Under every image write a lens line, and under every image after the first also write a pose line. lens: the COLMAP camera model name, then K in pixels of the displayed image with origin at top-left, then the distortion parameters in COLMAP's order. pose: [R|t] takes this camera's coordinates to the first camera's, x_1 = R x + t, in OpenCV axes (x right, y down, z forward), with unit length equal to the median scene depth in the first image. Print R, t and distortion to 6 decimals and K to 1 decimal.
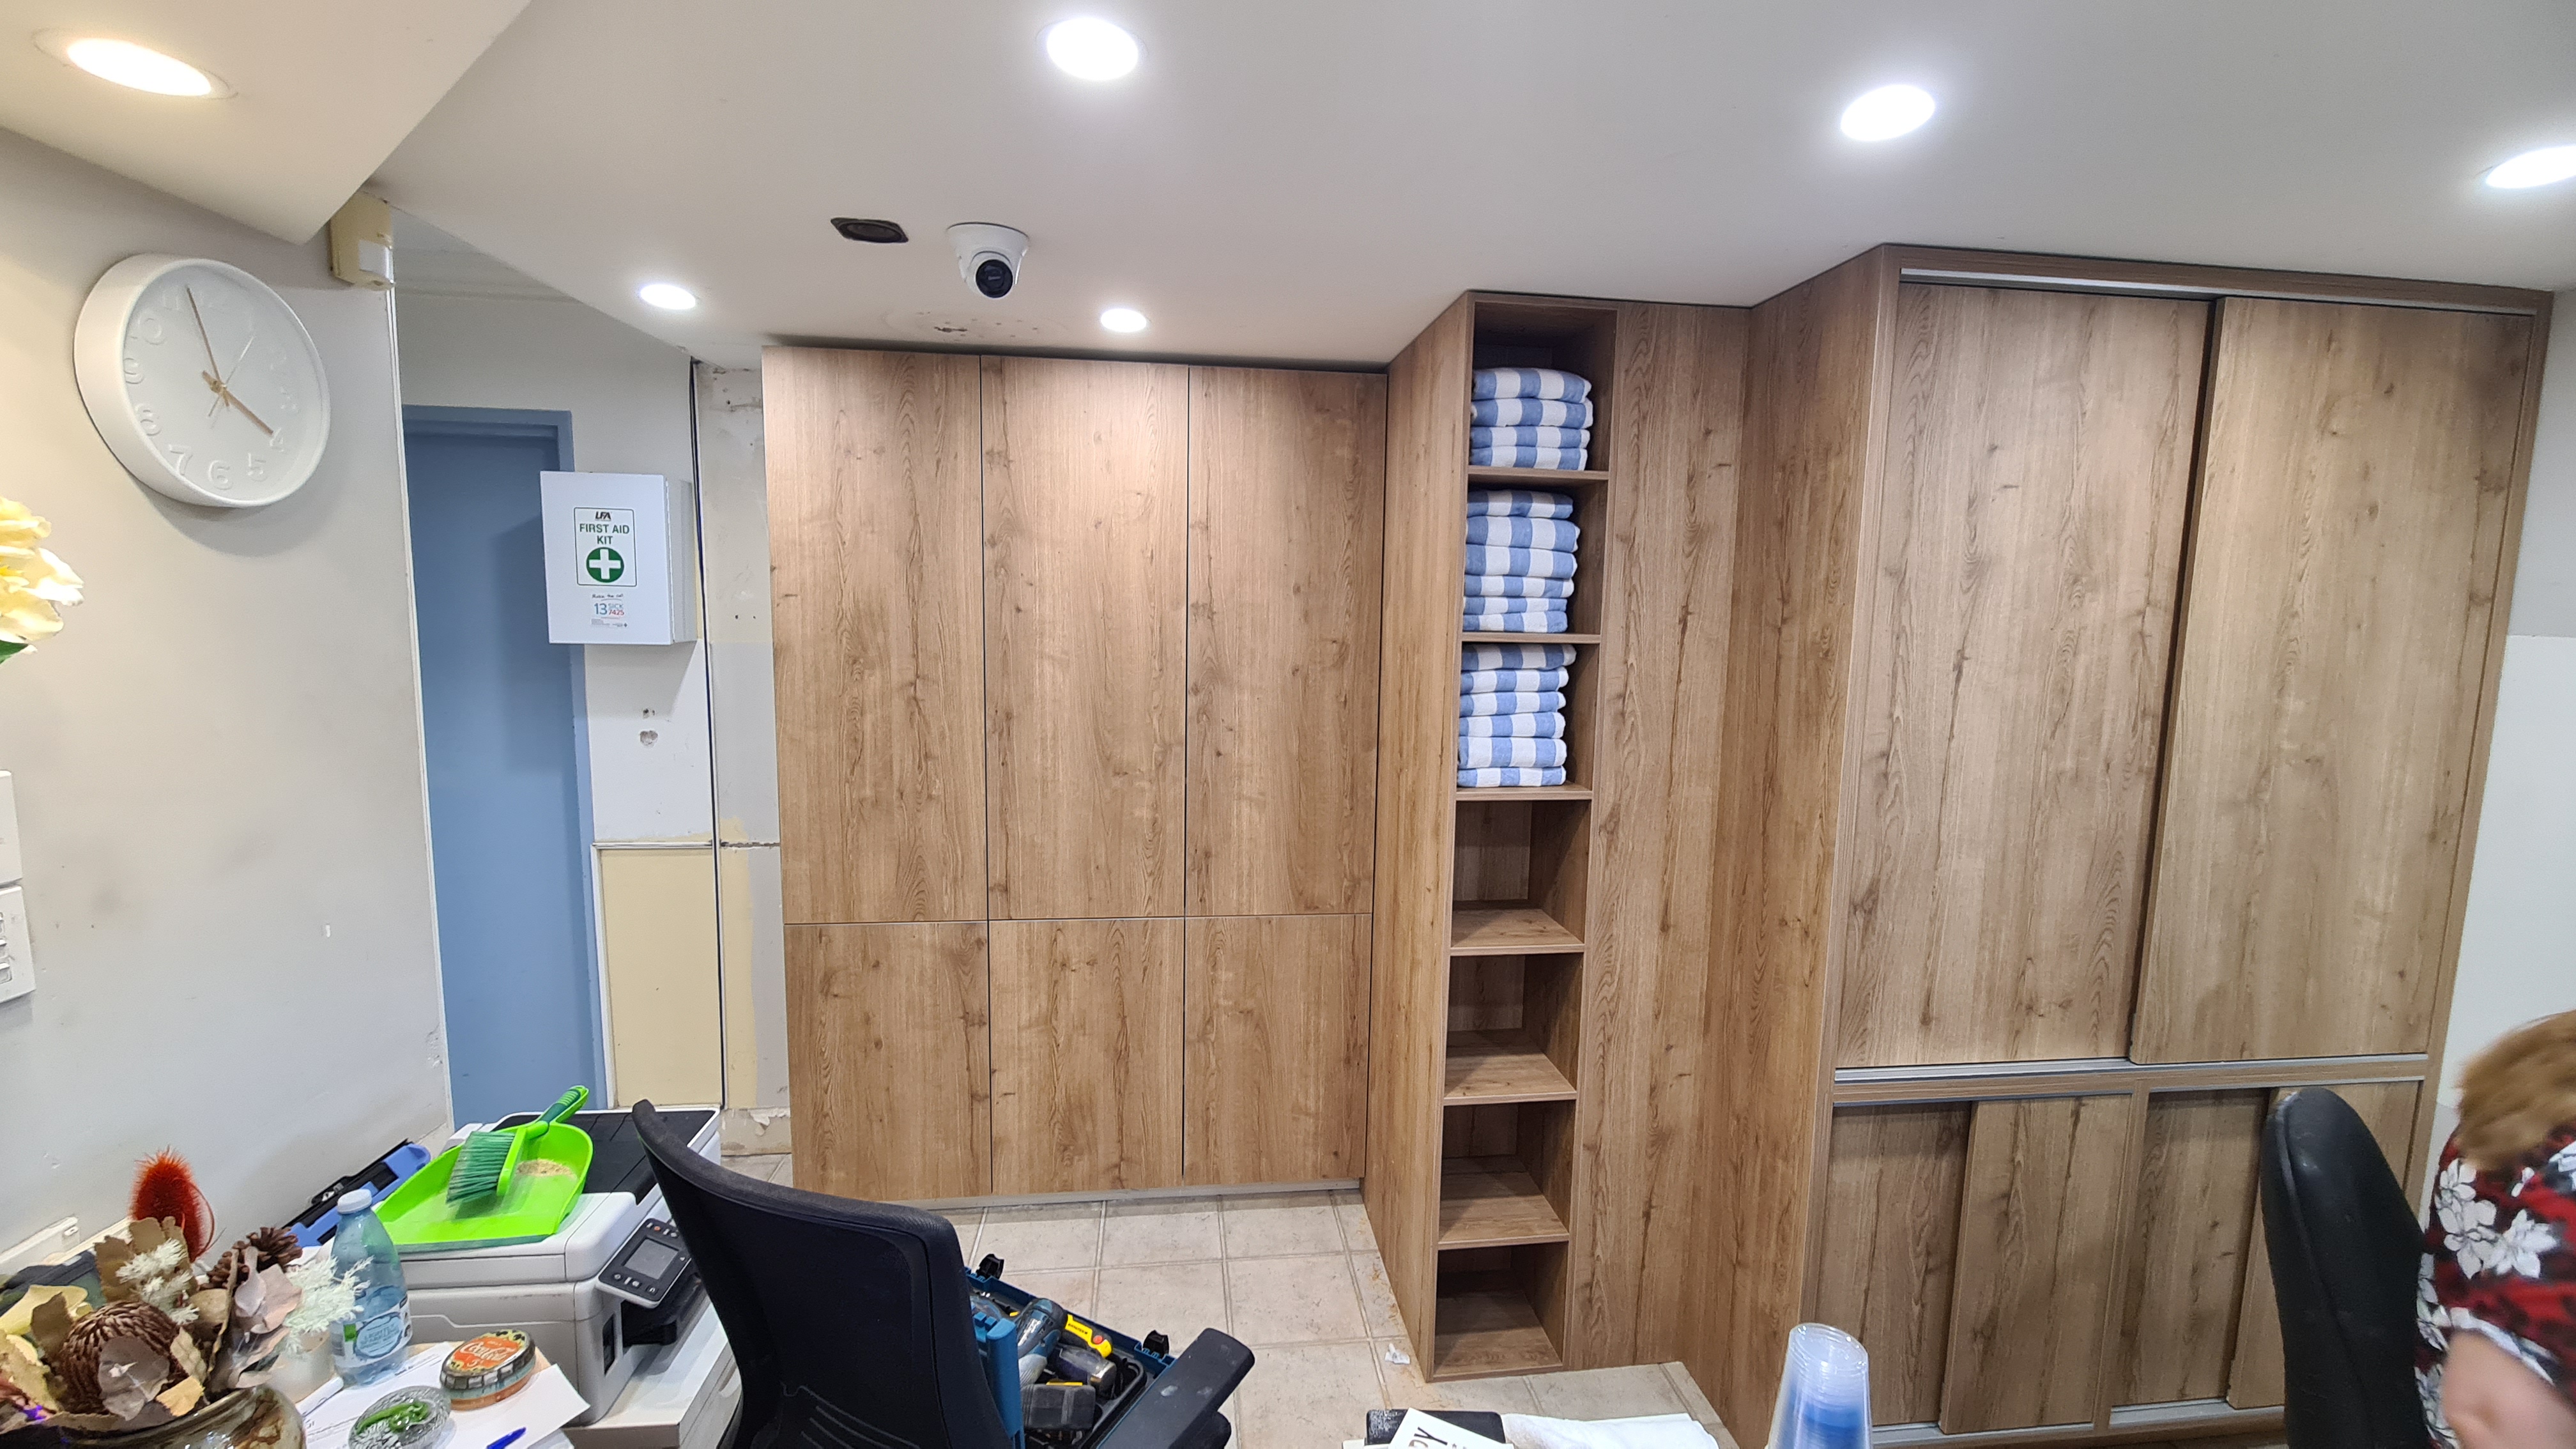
lens RADIAL K [[1044.3, 0, 1289.6], [0, 1044.3, 719.7], [0, 0, 1]] dist [-0.007687, -0.000767]
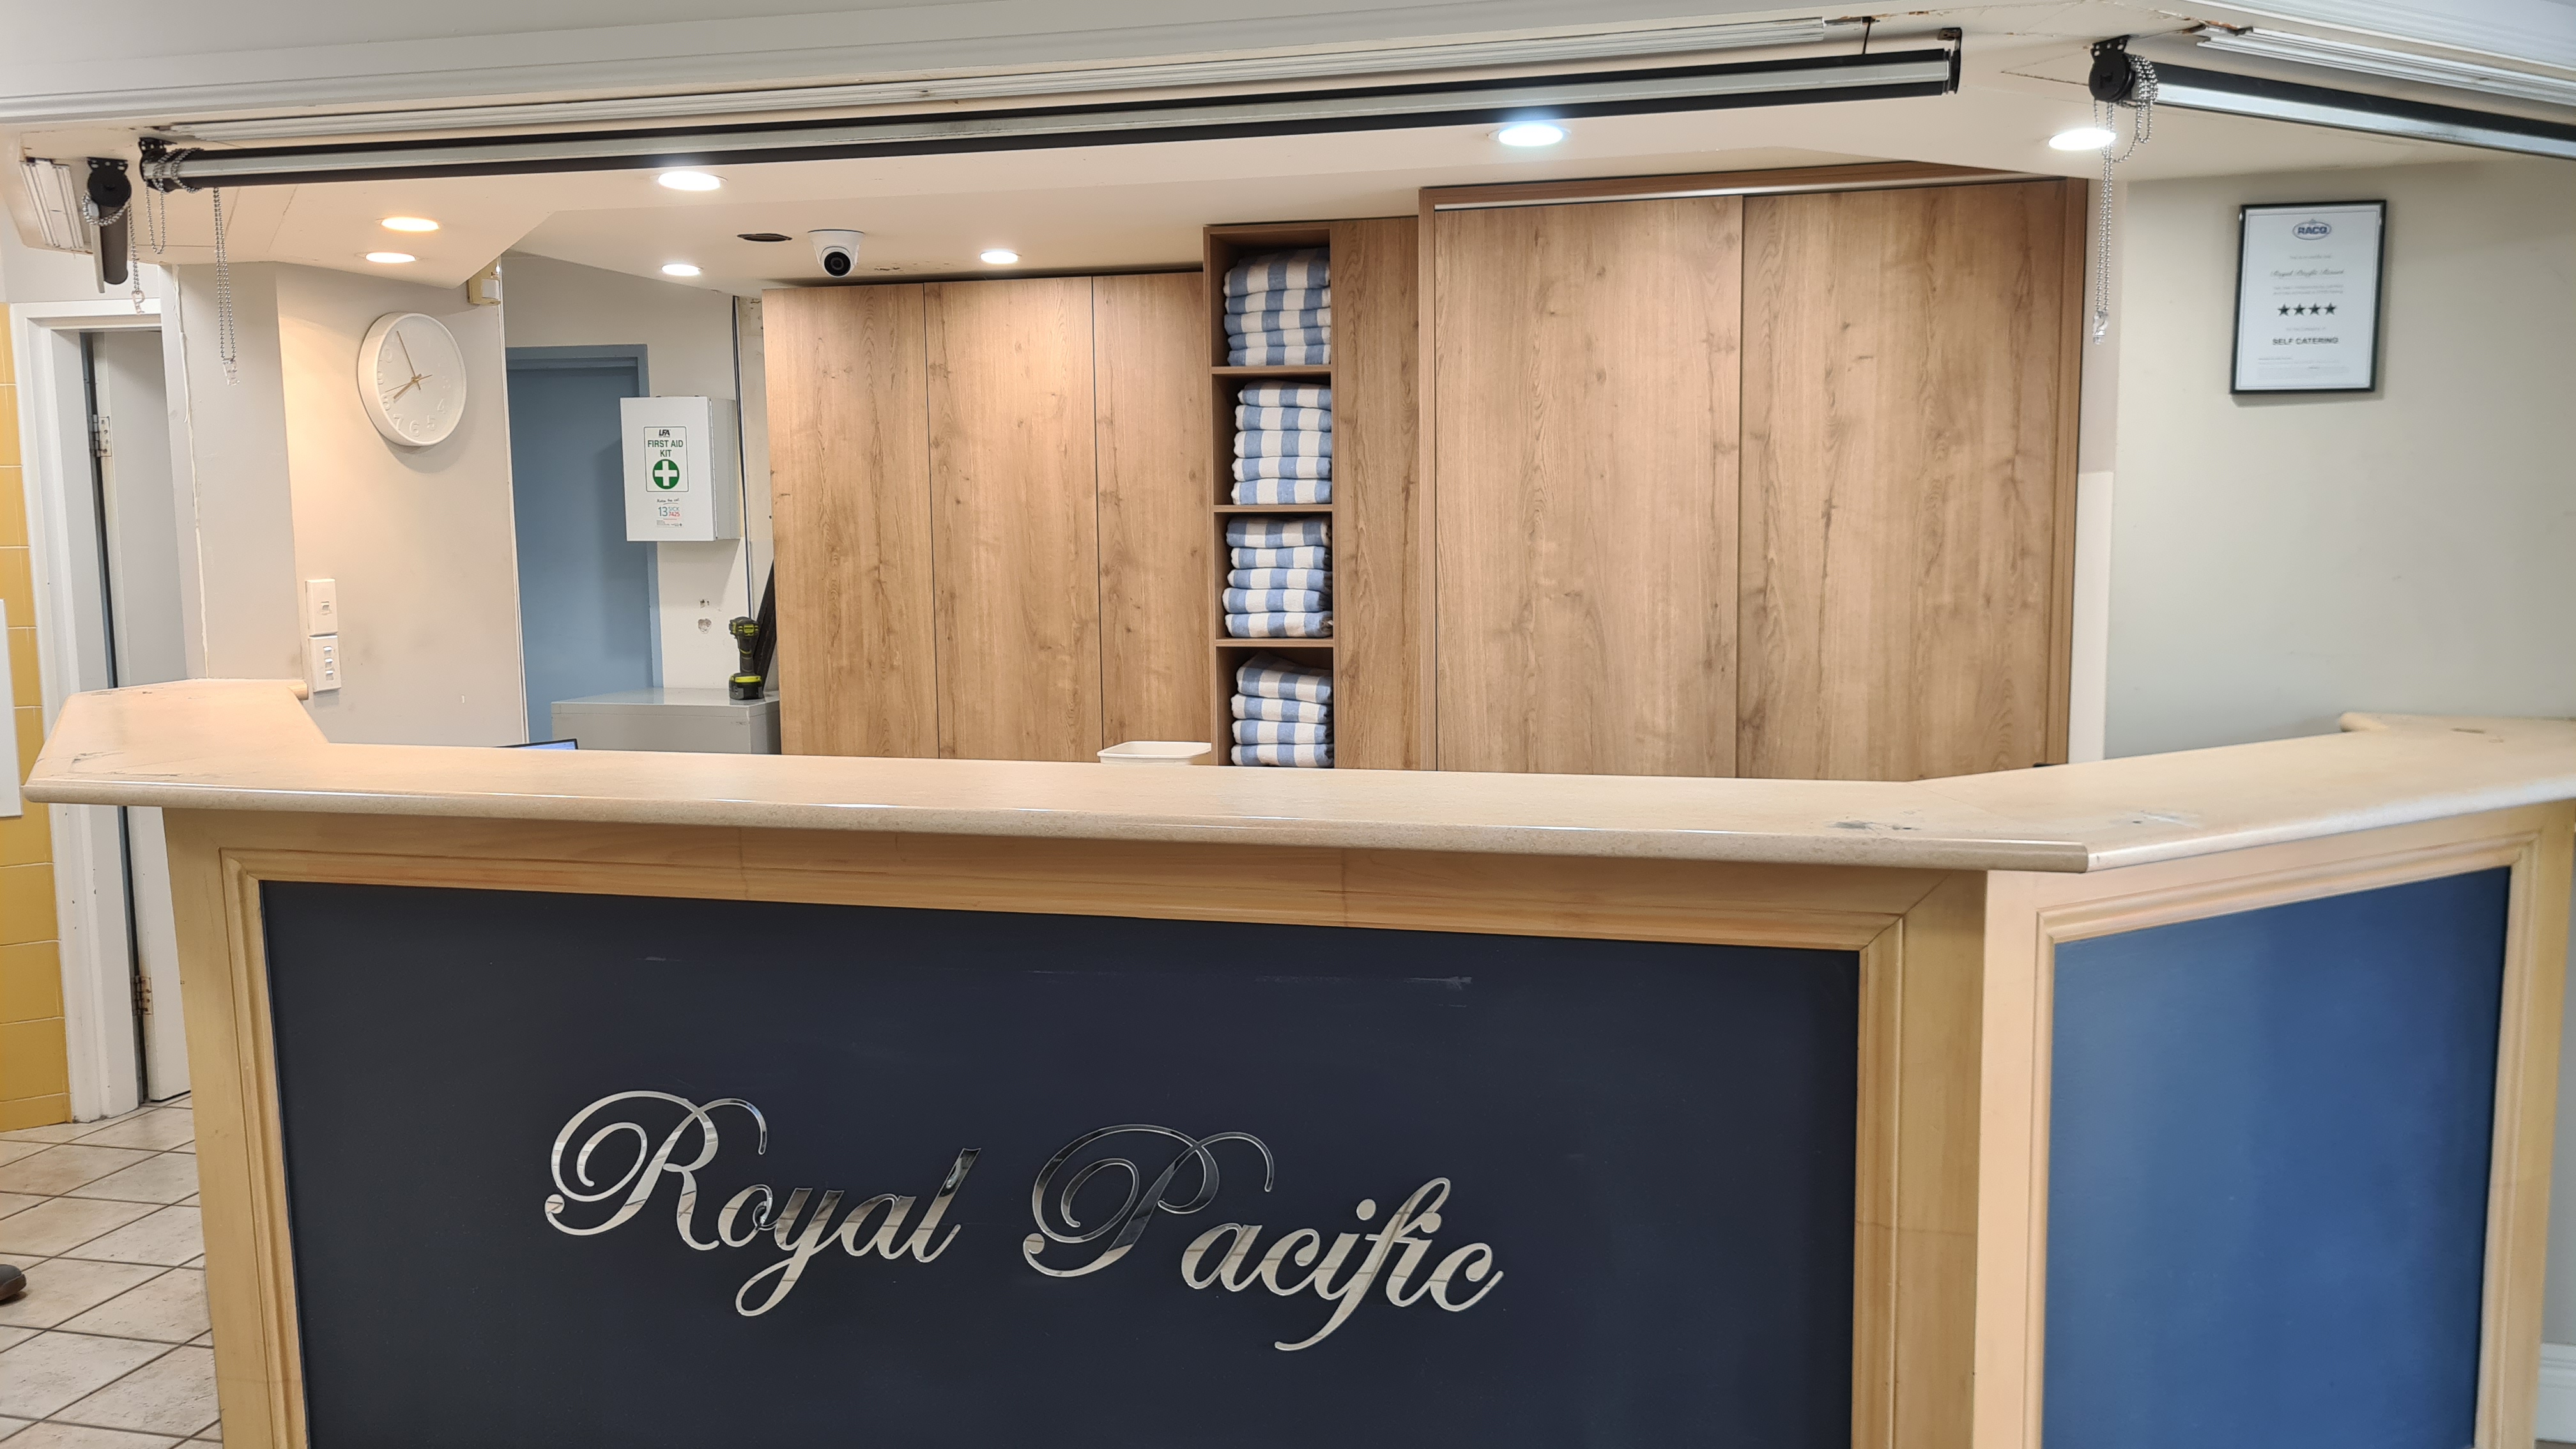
lens RADIAL K [[1954.9, 0, 1288.9], [0, 1954.9, 730.2], [0, 0, 1]] dist [0.038561, 0.000596]
pose [[0.929675, 0.012692, -0.368162, 0.861045], [-0.014911, 0.999884, -0.003184, 0.144675], [0.368079, 0.008450, 0.929756, -0.849125]]
